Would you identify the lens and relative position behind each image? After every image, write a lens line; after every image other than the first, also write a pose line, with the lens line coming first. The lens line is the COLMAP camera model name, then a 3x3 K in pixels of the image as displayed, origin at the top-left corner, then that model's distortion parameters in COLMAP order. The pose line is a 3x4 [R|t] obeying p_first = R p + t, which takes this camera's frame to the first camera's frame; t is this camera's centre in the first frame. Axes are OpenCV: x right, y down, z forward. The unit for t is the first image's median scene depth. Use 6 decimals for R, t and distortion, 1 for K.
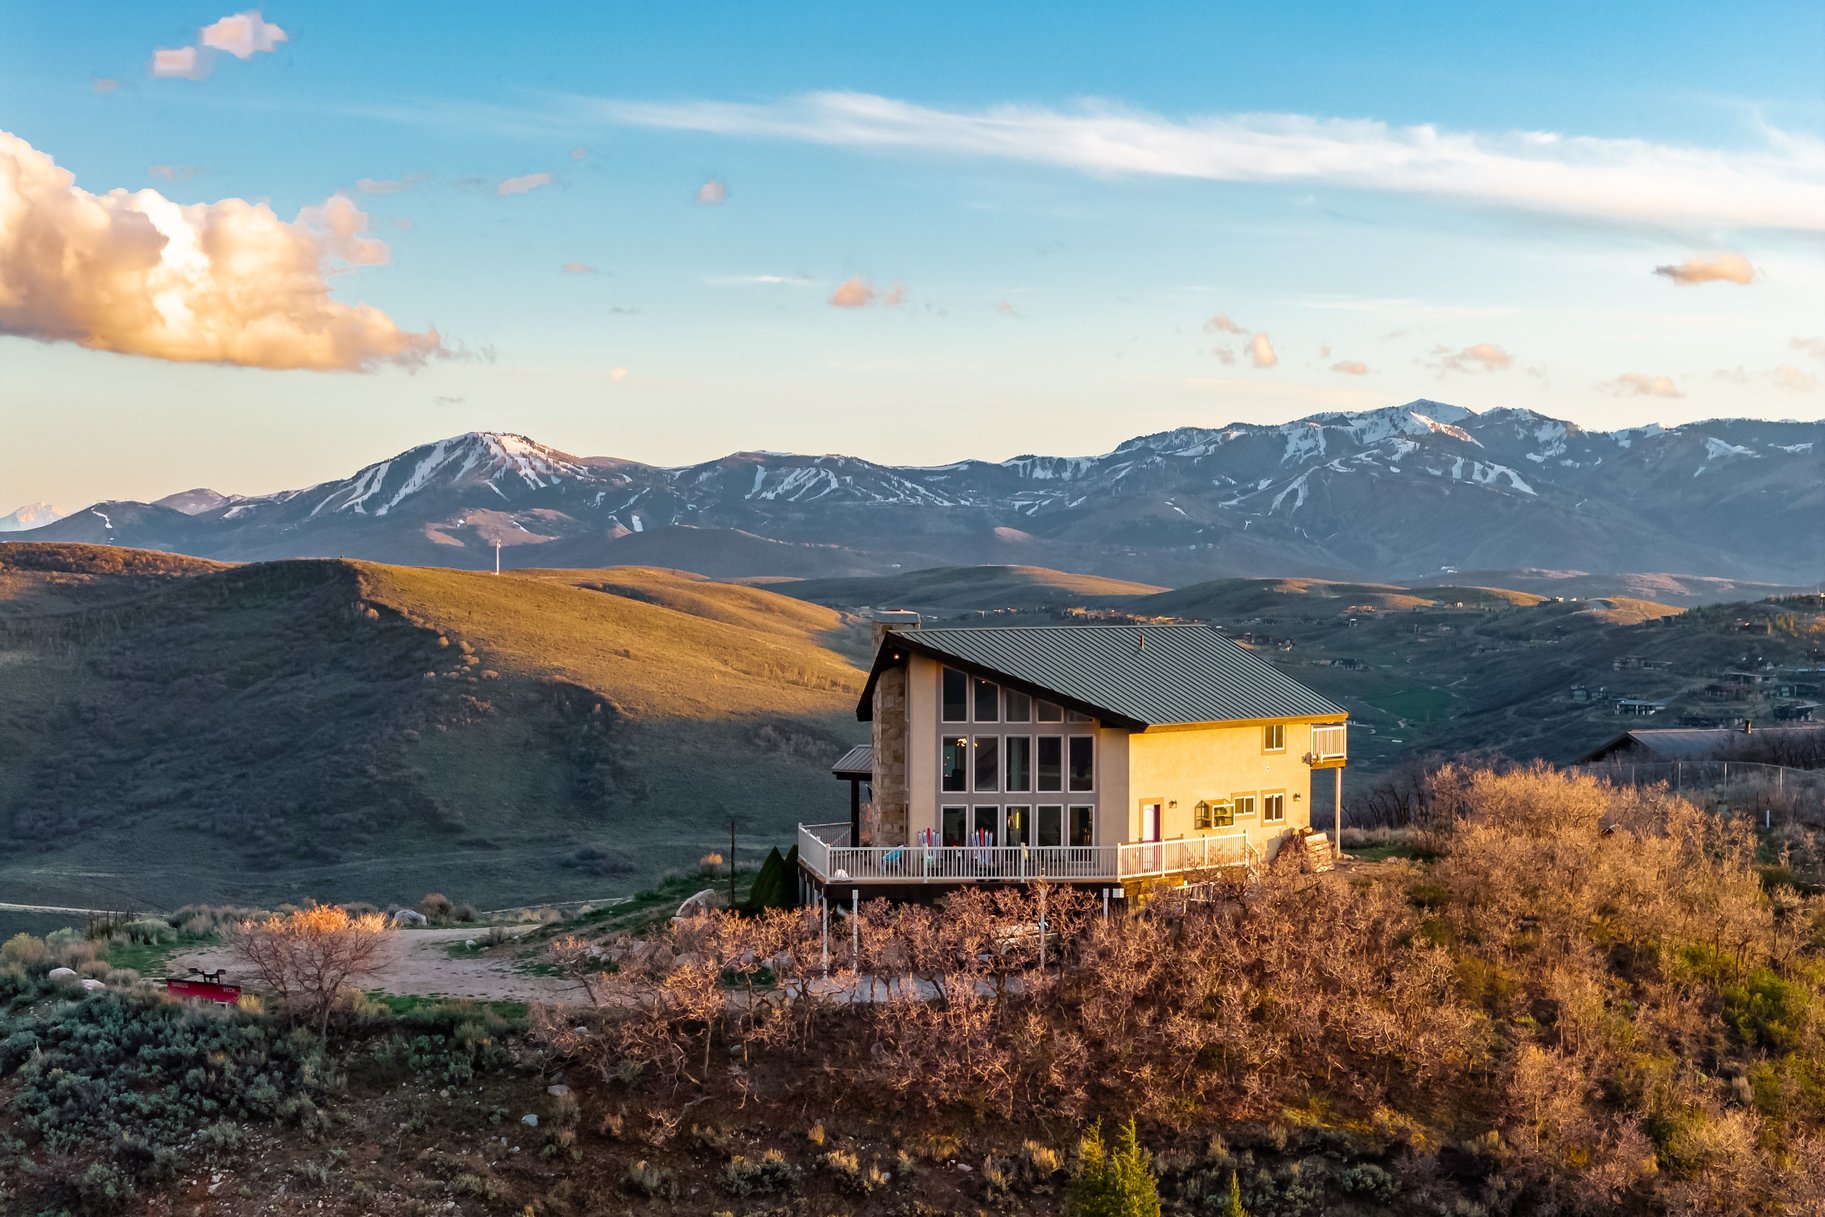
lens RADIAL K [[2606.3, 0, 912.5], [0, 2606.3, 608.5], [0, 0, 1]] dist [0.031110, 0.091758]
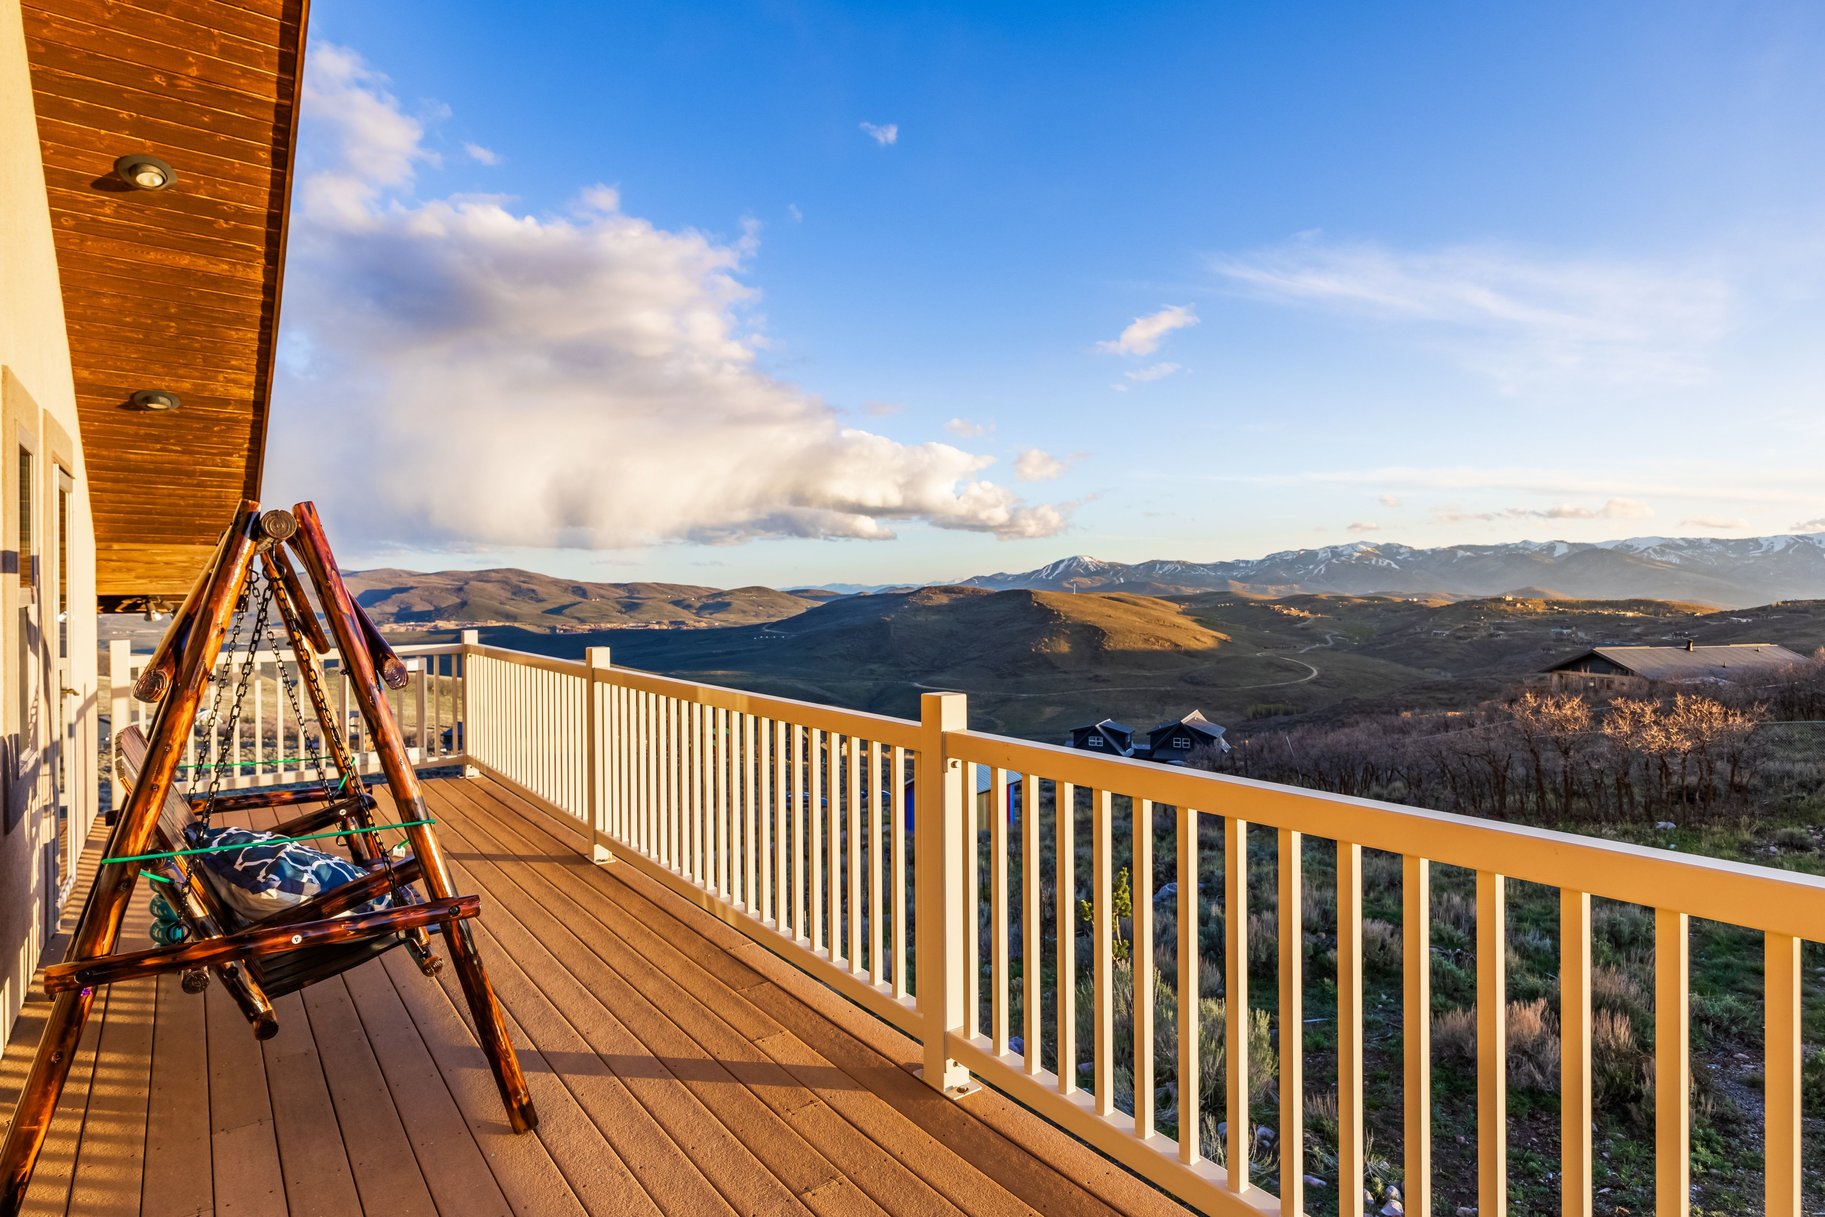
lens RADIAL K [[979.9, 0, 912.5], [0, 979.9, 608.5], [0, 0, 1]] dist [-0.000820, 0.000007]
pose [[0.968337, -0.001716, -0.249642, -0.046236], [0.005482, 0.999881, 0.014390, -0.014310], [0.249588, -0.015303, 0.968231, -0.340528]]
